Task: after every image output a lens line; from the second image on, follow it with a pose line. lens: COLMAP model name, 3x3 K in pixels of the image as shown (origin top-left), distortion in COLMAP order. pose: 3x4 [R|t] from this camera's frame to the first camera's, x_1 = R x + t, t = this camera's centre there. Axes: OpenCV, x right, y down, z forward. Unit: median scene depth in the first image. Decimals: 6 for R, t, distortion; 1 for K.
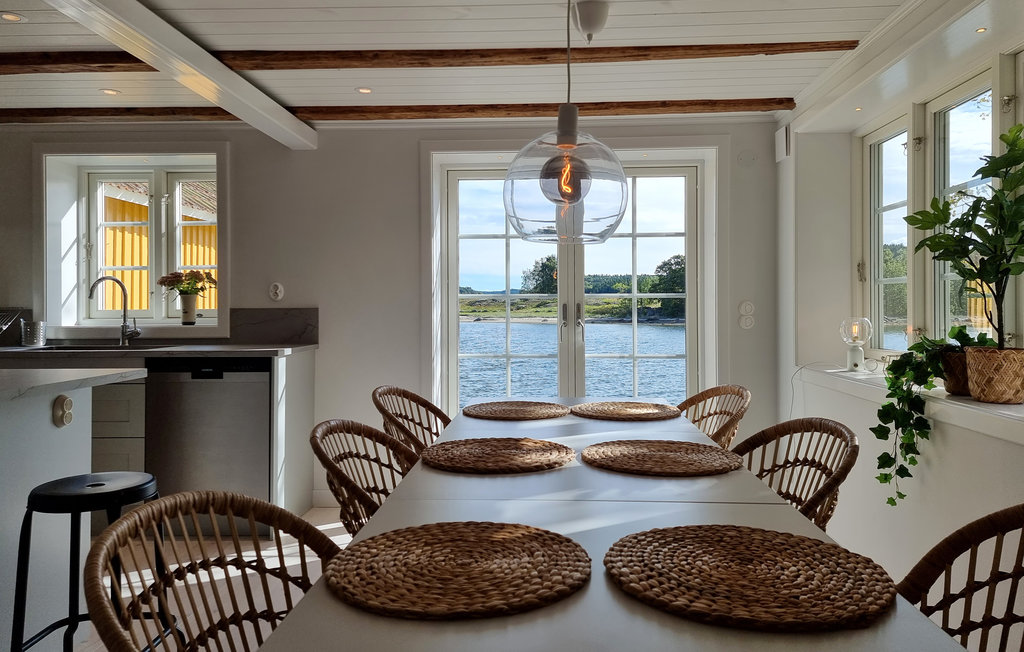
lens RADIAL K [[726.1, 0, 521.6], [0, 726.1, 318.9], [0, 0, 1]] dist [0.090238, -0.002709]
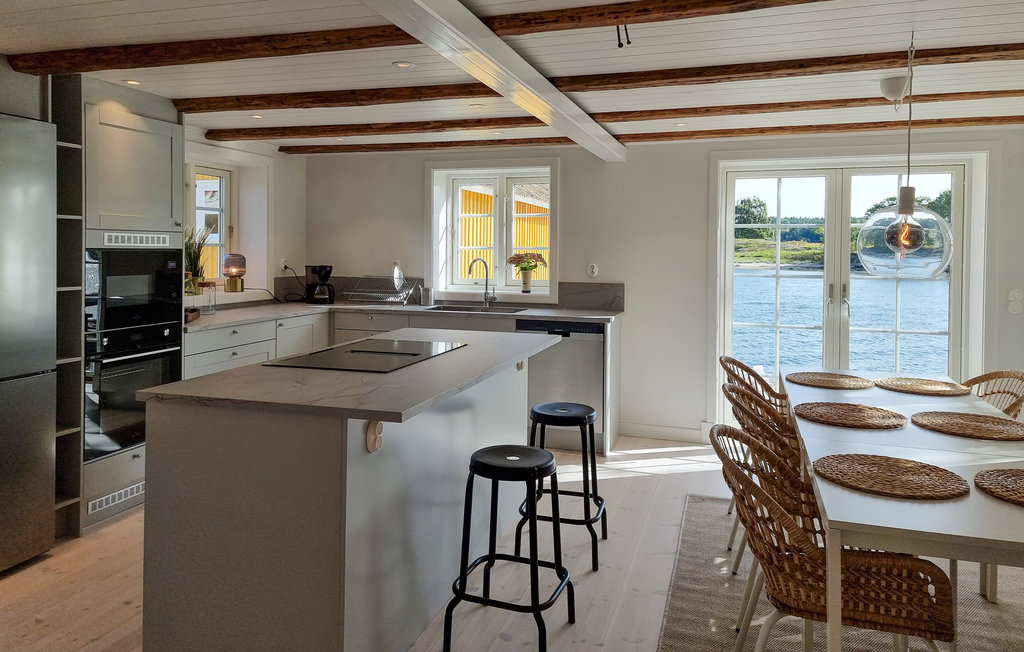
lens RADIAL K [[726.1, 0, 522.9], [0, 726.1, 327.9], [0, 0, 1]] dist [0.090238, -0.002709]
pose [[0.973625, 0.040415, -0.224545, -0.161197], [-0.017378, 0.994463, 0.103642, -0.066824], [0.227490, -0.097006, 0.968937, -0.296865]]
